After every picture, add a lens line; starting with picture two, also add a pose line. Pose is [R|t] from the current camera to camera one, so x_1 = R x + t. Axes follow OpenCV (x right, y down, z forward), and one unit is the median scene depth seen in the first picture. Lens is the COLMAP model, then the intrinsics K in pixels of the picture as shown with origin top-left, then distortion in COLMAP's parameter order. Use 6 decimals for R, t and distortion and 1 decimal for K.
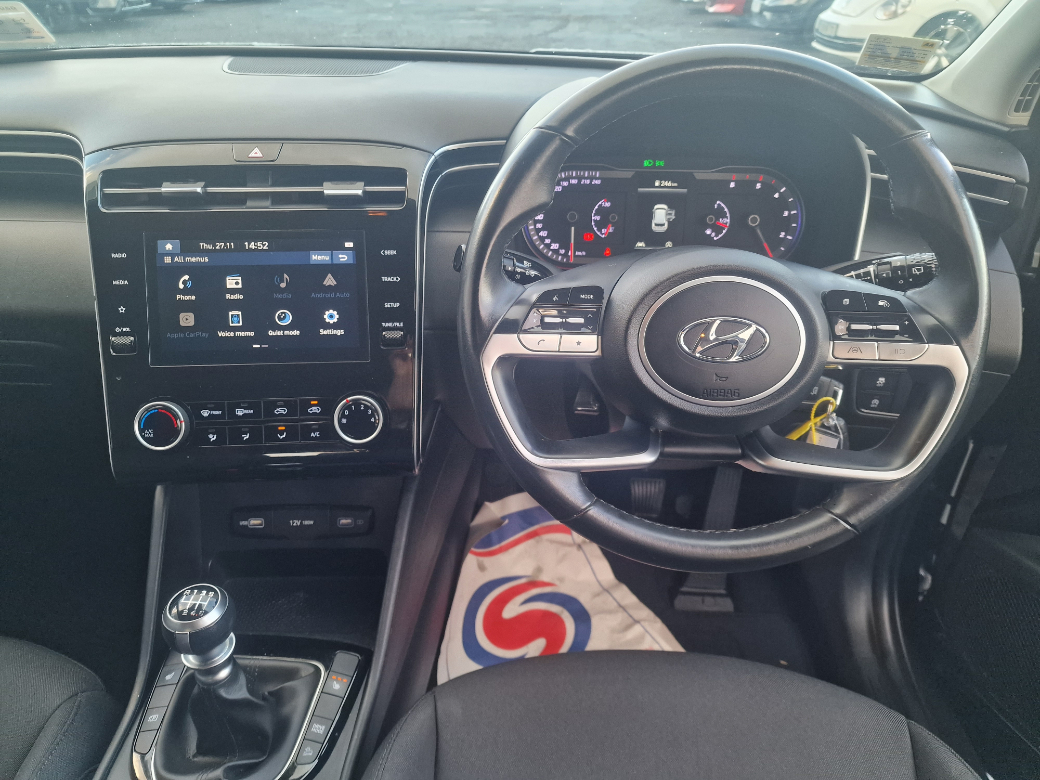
lens RADIAL K [[716.6, 0, 520.0], [0, 716.6, 390.0], [0, 0, 1]] dist [0.023244, -0.052456]
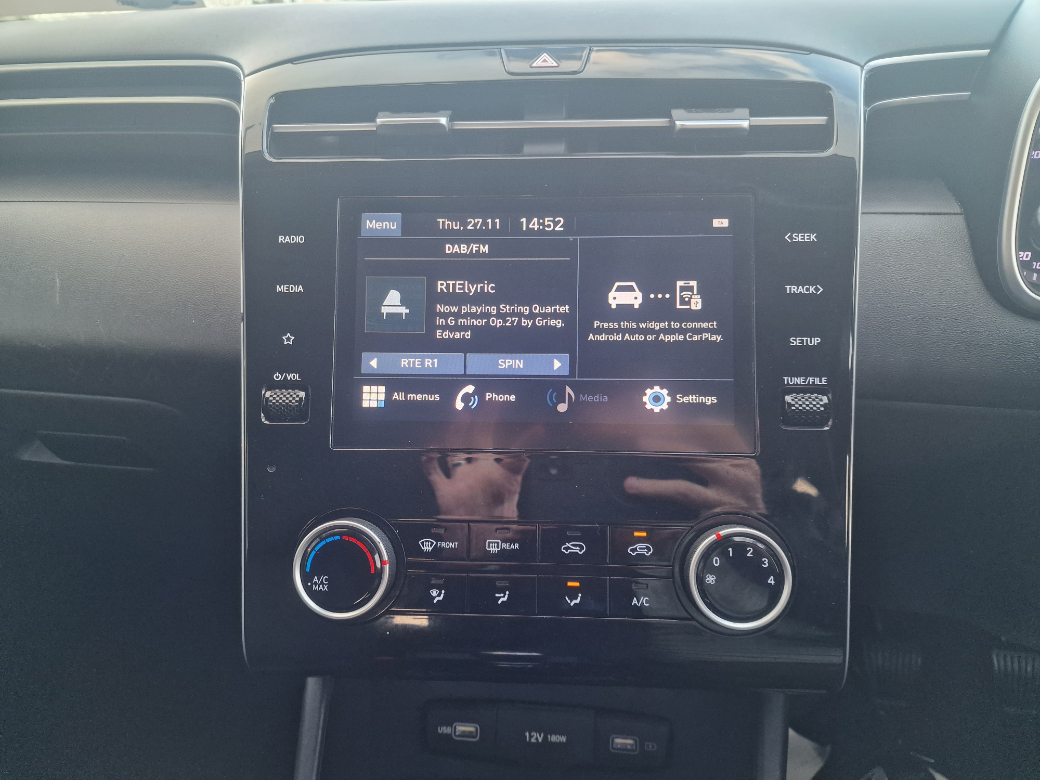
lens RADIAL K [[716.6, 0, 520.0], [0, 716.6, 390.0], [0, 0, 1]] dist [0.023244, -0.052456]
pose [[0.990310, 0.025472, -0.136520, -0.307636], [-0.042451, 0.991505, -0.122942, -0.016921], [0.132228, 0.127546, 0.982979, 0.499963]]
